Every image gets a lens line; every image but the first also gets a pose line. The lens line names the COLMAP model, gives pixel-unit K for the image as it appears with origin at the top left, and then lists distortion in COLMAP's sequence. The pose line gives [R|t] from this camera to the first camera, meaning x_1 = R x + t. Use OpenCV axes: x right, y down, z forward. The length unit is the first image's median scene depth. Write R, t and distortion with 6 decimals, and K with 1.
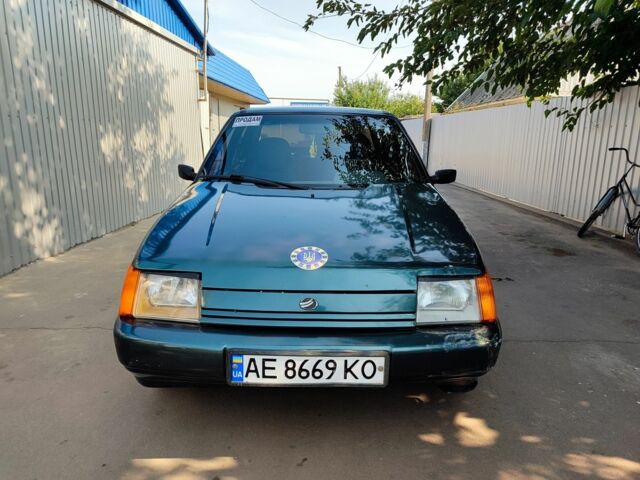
lens RADIAL K [[457.8, 0, 320.0], [0, 457.8, 240.0], [0, 0, 1]] dist [0.061578, -0.168292]
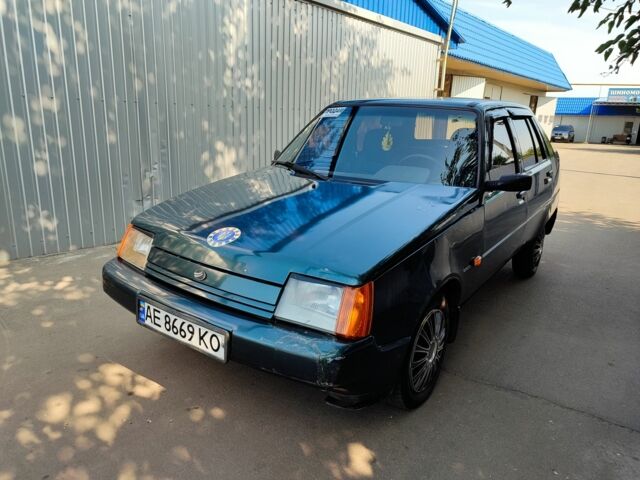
lens RADIAL K [[458.6, 0, 320.0], [0, 458.6, 240.0], [0, 0, 1]] dist [0.006543, 0.003514]
pose [[0.809453, 0.166959, -0.562948, 0.880352], [-0.153838, 0.985535, 0.071090, -0.075503], [0.566674, 0.029059, 0.823430, 0.235546]]
